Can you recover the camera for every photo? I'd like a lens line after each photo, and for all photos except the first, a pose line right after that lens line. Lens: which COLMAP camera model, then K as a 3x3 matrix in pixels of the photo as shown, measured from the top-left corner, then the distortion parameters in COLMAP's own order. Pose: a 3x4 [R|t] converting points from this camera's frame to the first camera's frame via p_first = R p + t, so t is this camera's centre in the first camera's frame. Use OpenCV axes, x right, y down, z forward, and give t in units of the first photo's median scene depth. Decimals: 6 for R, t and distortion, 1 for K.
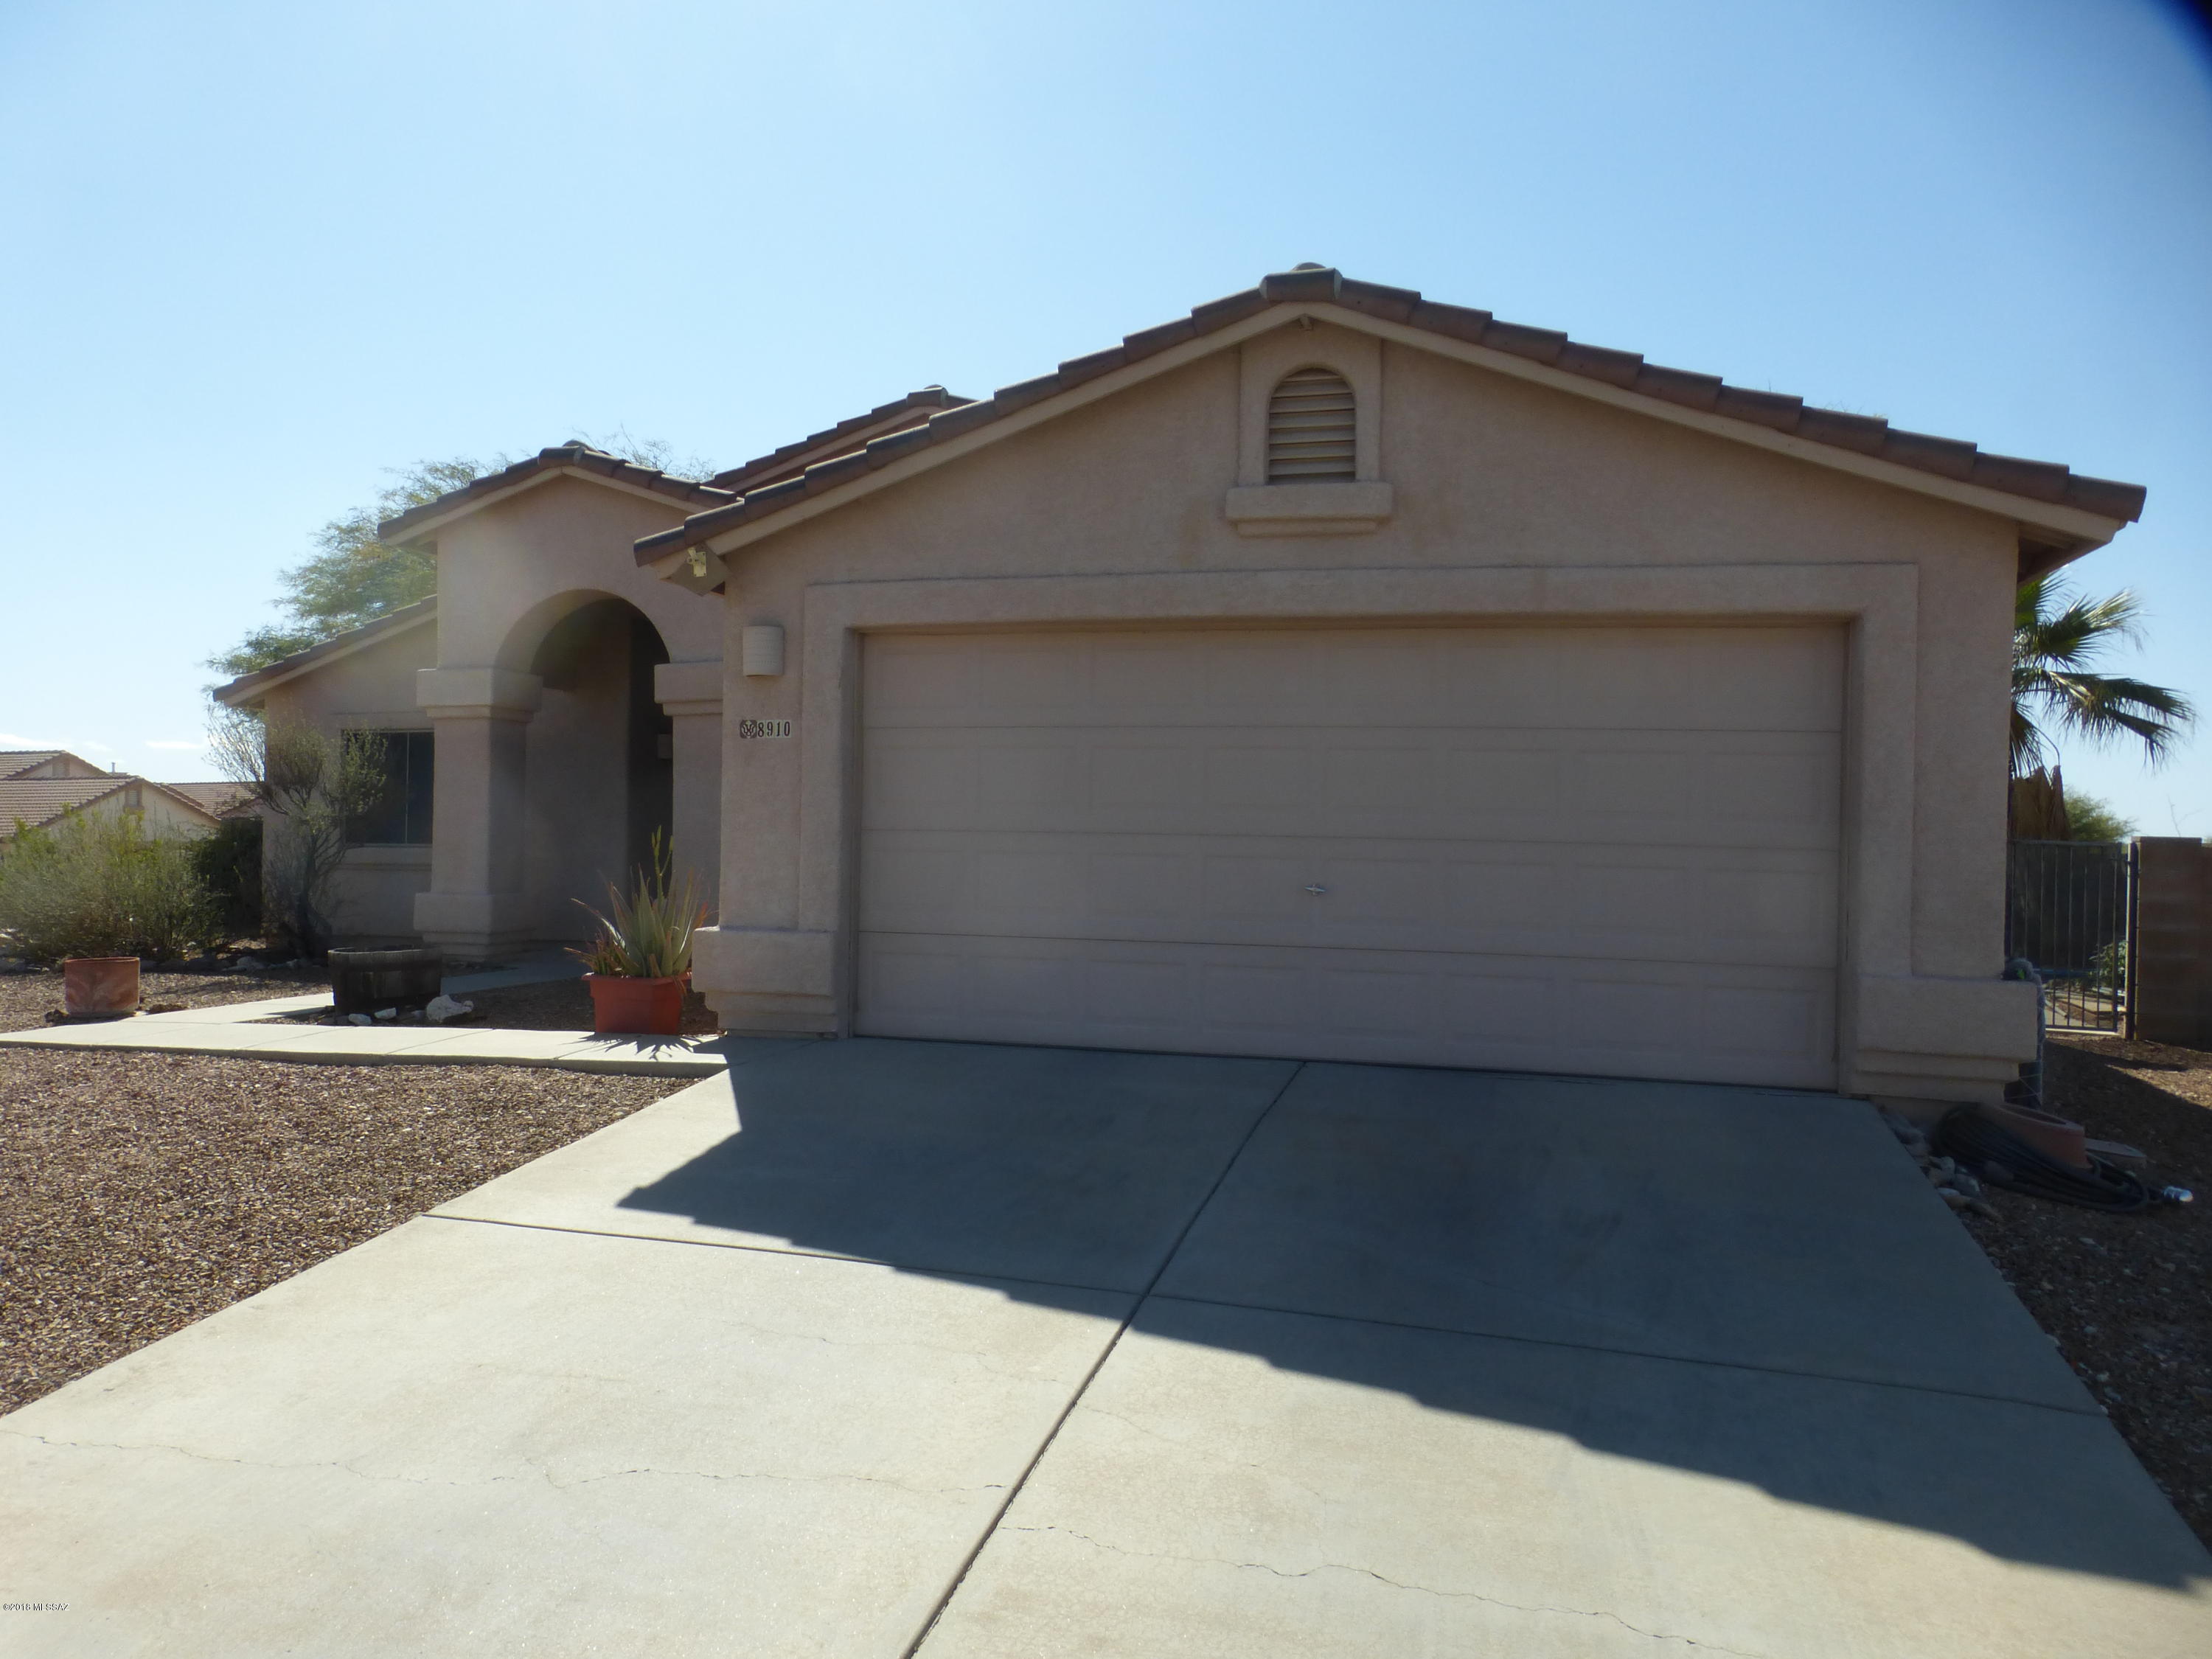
lens RADIAL K [[1662.9, 0, 1090.6], [0, 1662.9, 833.7], [0, 0, 1]] dist [-0.033605, 0.000963]
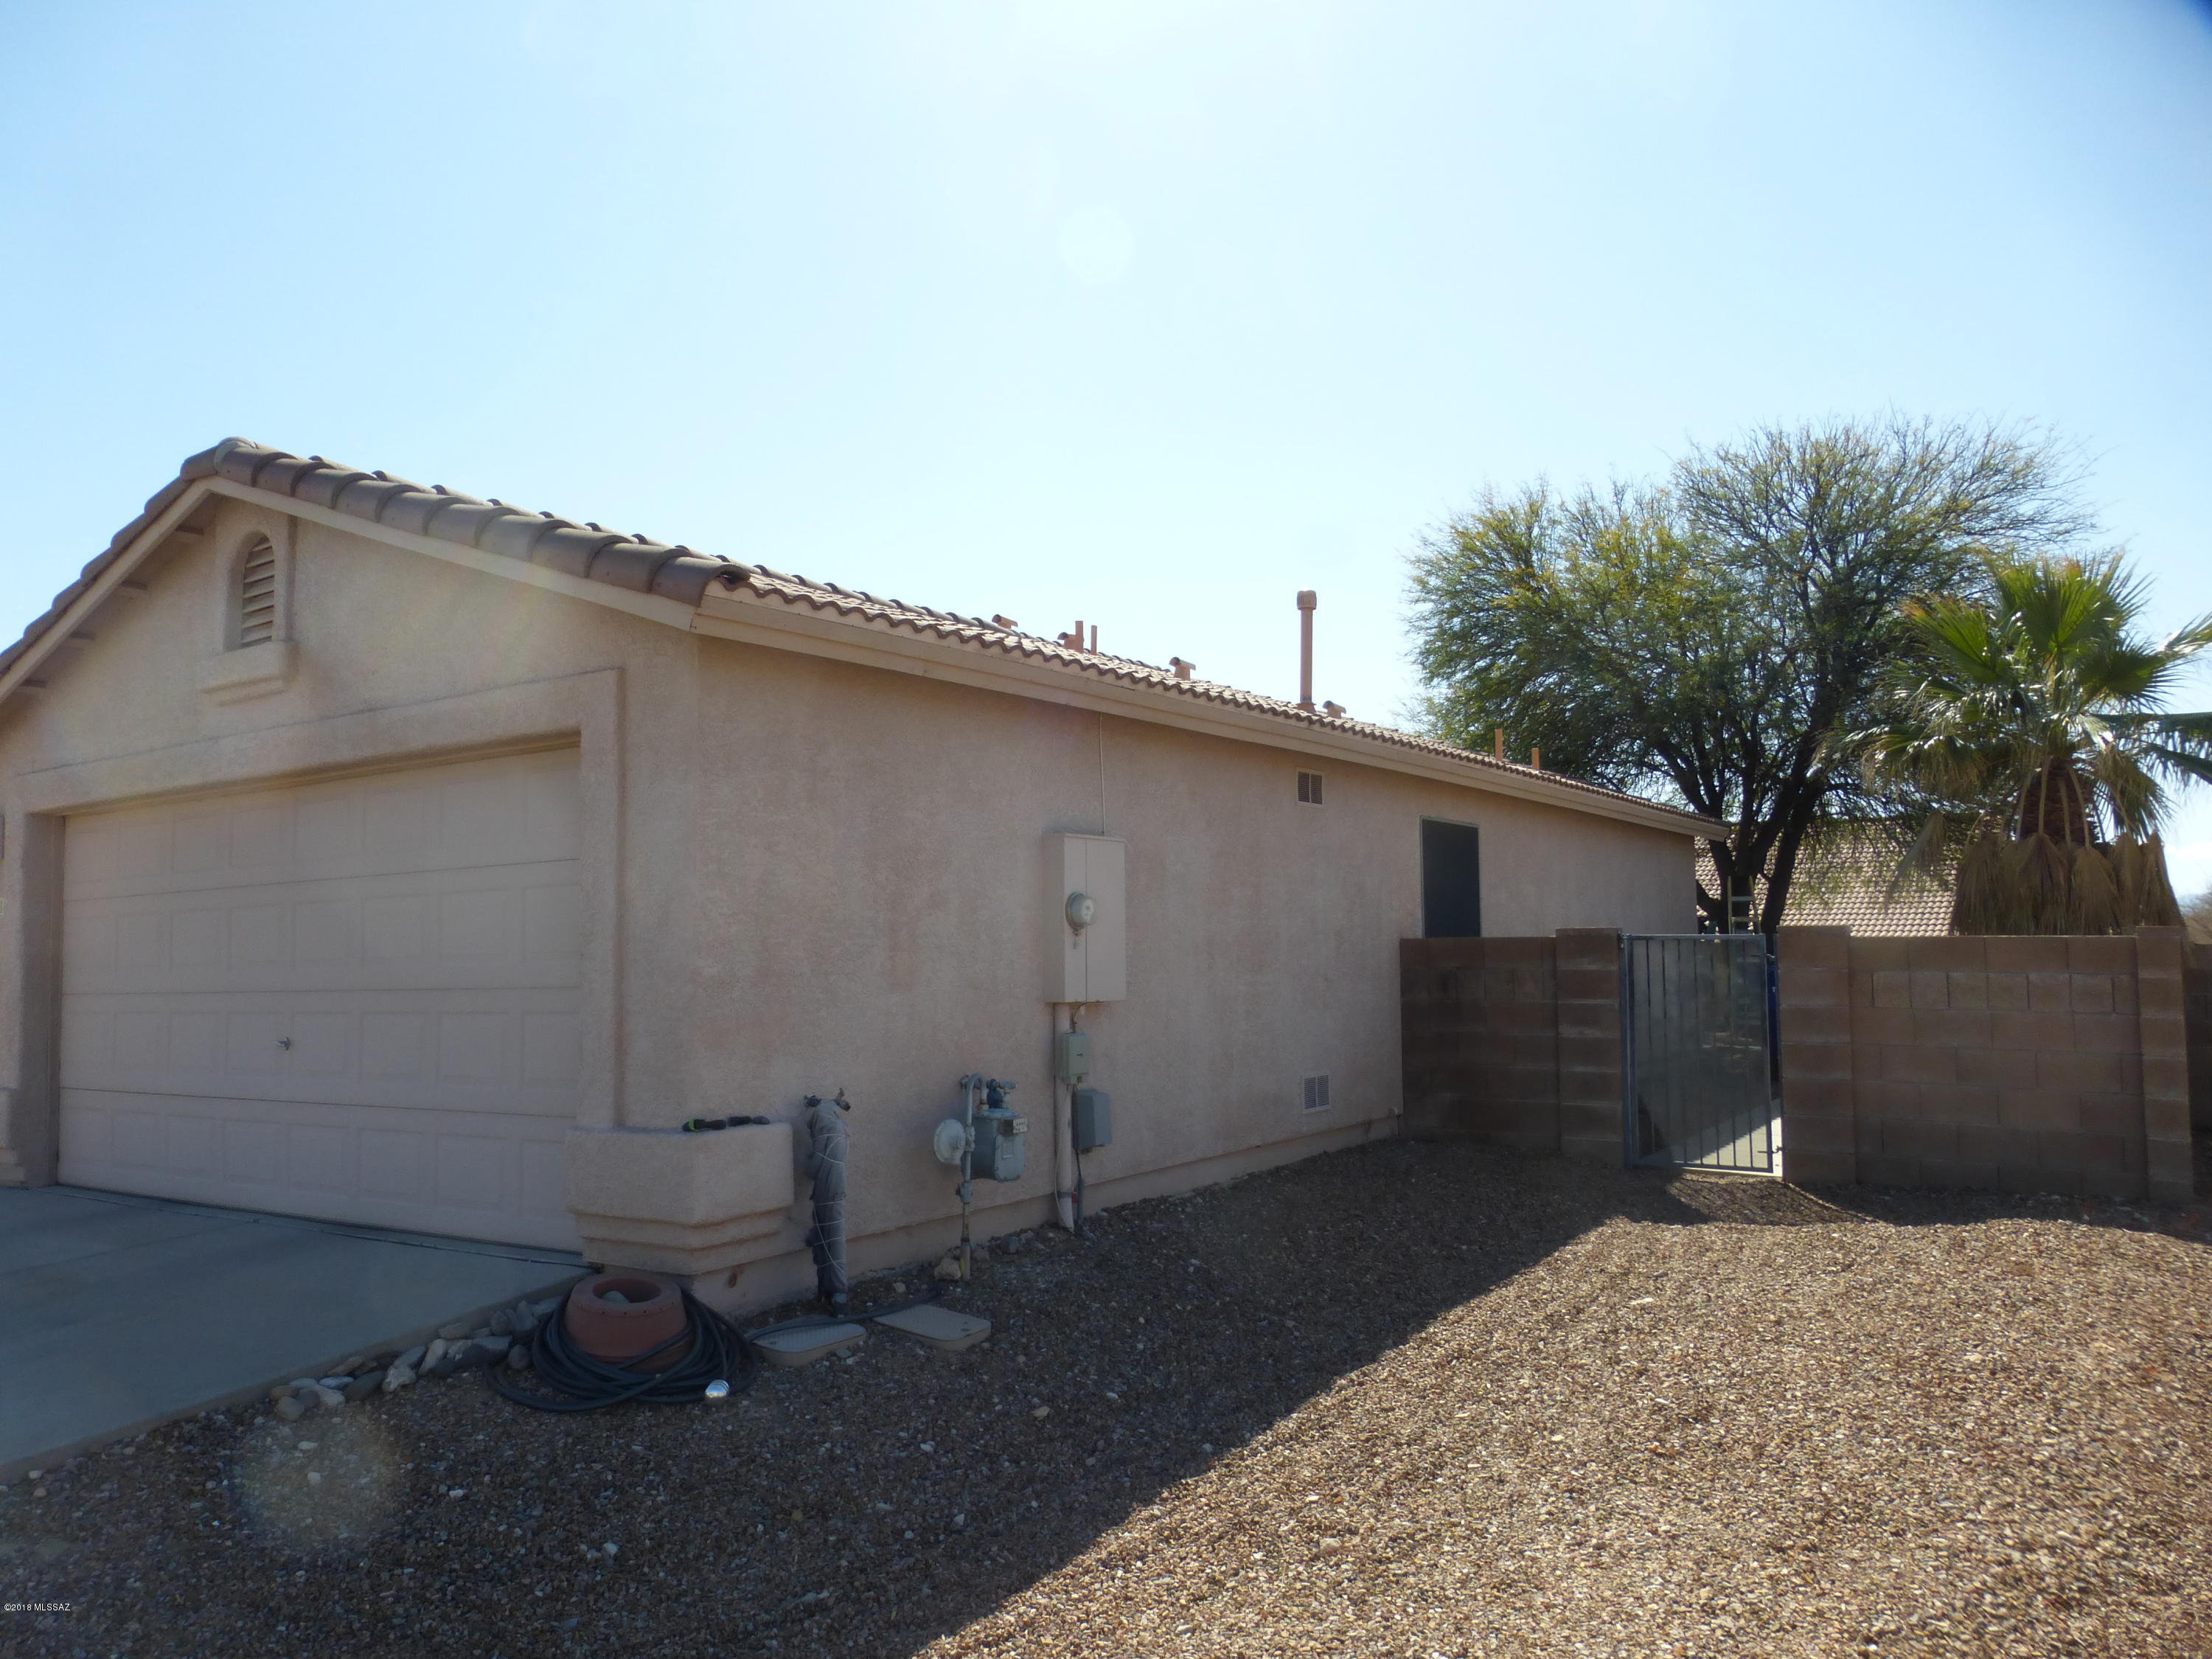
lens RADIAL K [[1662.9, 0, 1090.6], [0, 1662.9, 833.7], [0, 0, 1]] dist [-0.033605, 0.000963]
pose [[0.949985, -0.066469, -0.305140, 0.865893], [0.043956, 0.995819, -0.080075, 0.008584], [0.309187, 0.062657, 0.948935, 0.176506]]
